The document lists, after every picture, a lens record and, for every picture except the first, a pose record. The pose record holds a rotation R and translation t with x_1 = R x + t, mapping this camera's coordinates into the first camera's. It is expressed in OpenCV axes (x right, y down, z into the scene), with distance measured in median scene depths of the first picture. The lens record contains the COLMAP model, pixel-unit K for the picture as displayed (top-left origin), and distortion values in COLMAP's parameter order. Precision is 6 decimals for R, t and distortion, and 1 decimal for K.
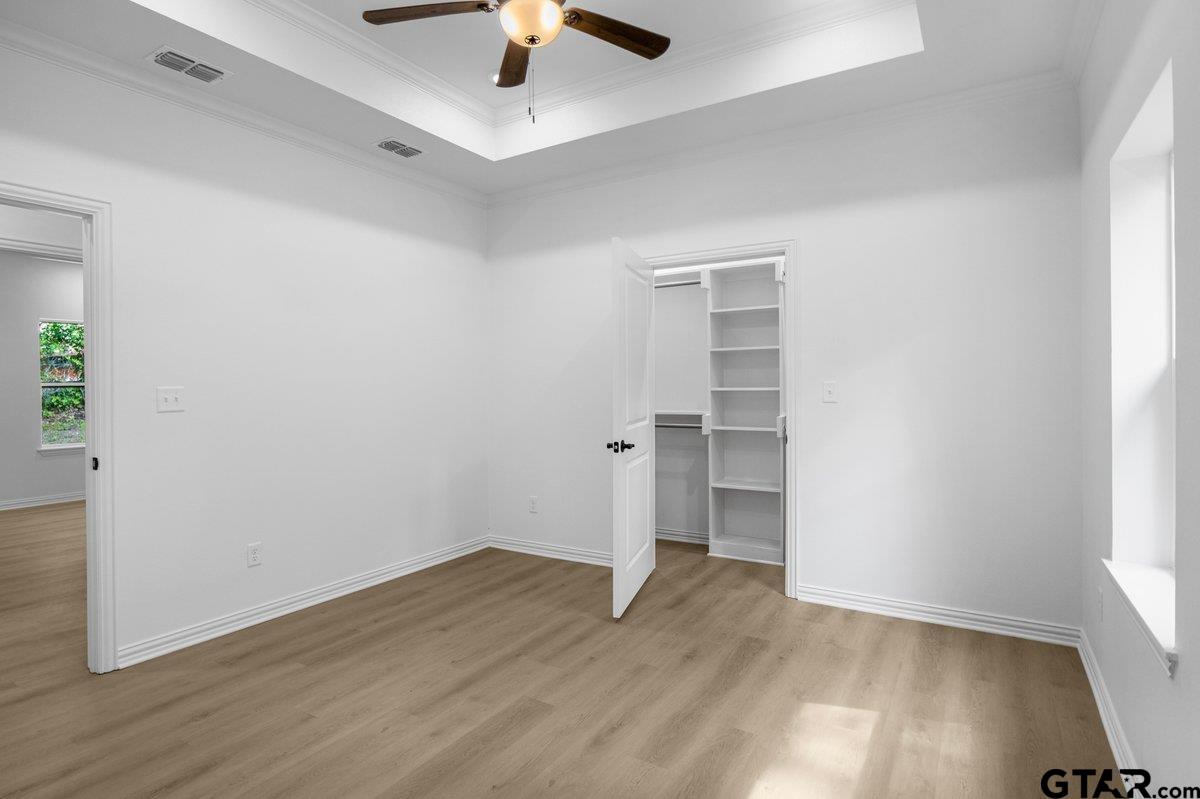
lens RADIAL K [[621.7, 0, 598.7], [0, 621.7, 387.0], [0, 0, 1]] dist [-0.001345, 0.000046]
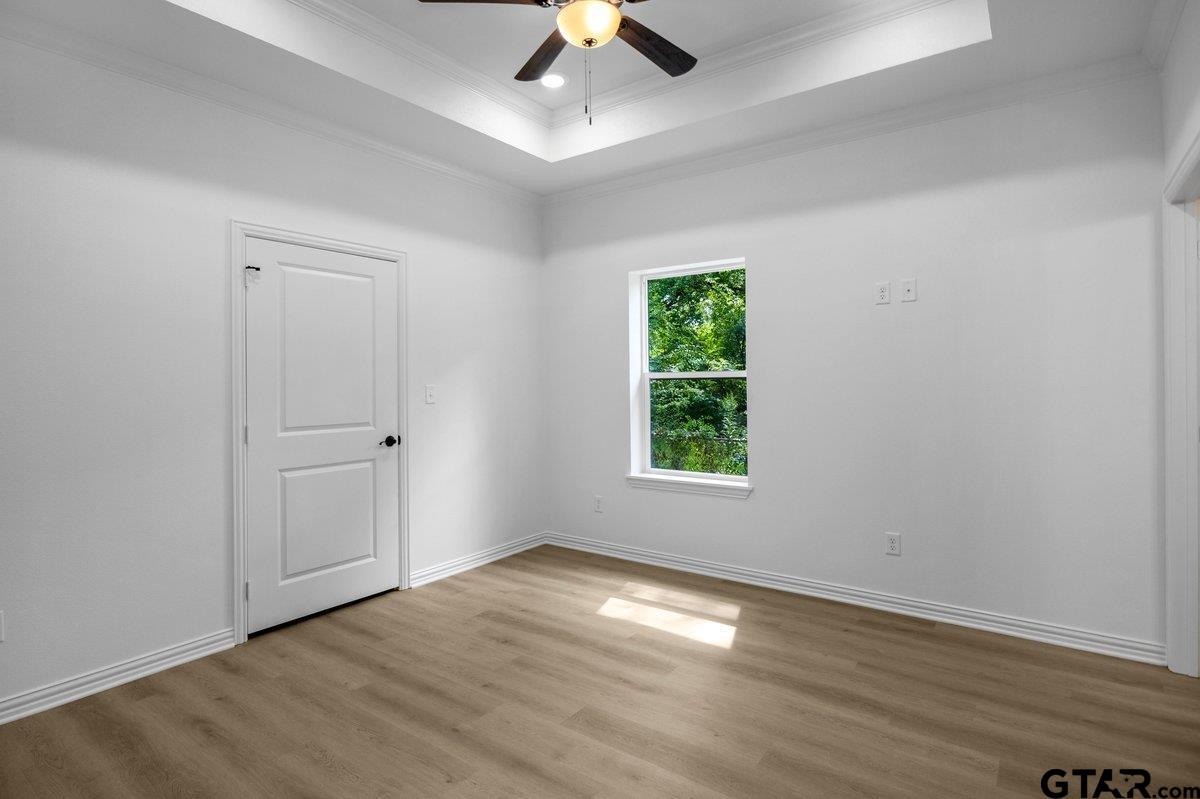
lens RADIAL K [[618.4, 0, 566.4], [0, 618.4, 381.8], [0, 0, 1]] dist [-0.000381, 0.000043]
pose [[0.108919, 0.008642, 0.994013, -0.970178], [0.016751, 0.999804, -0.010528, 0.002680], [-0.993909, 0.017797, 0.108753, 0.832110]]
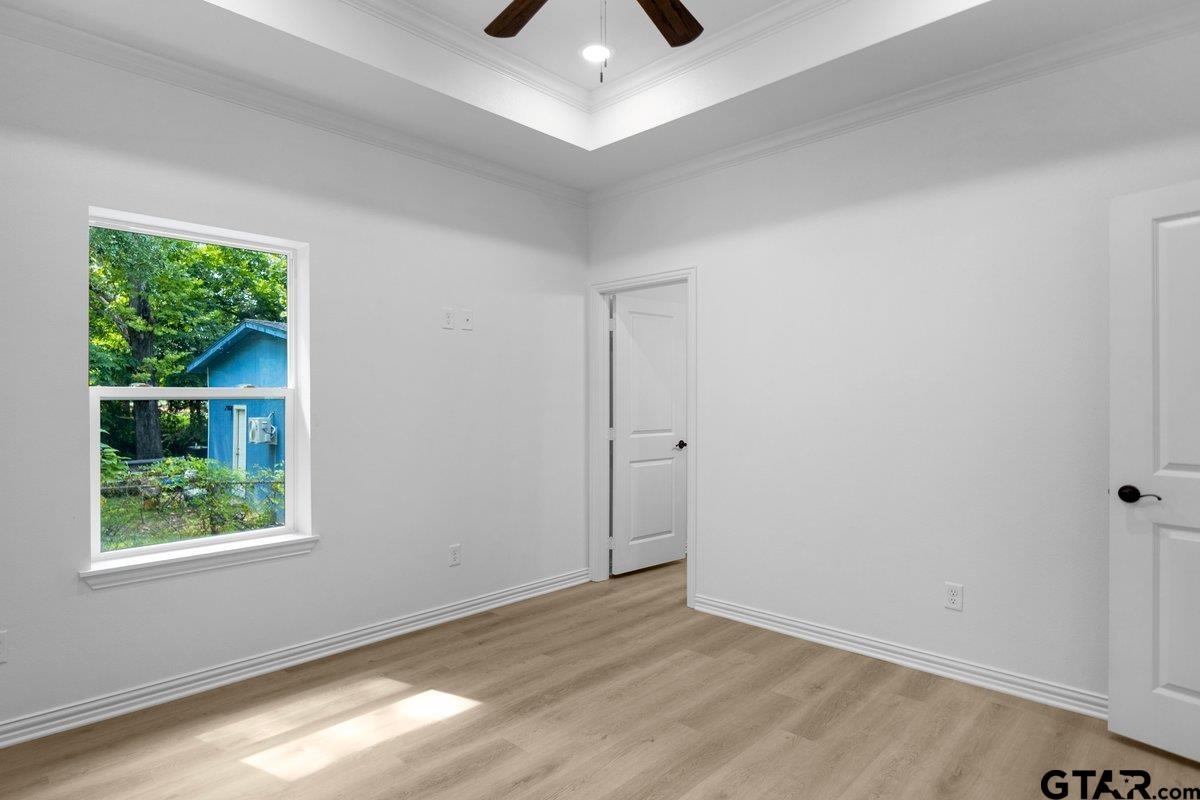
lens RADIAL K [[640.1, 0, 600.0], [0, 640.1, 400.0], [0, 0, 1]] dist [-0.002598, -0.000803]
pose [[-0.975365, 0.014267, 0.220137, -0.251918], [0.014876, 0.999889, 0.001107, -0.003190], [-0.220097, 0.004355, -0.975468, 1.608443]]
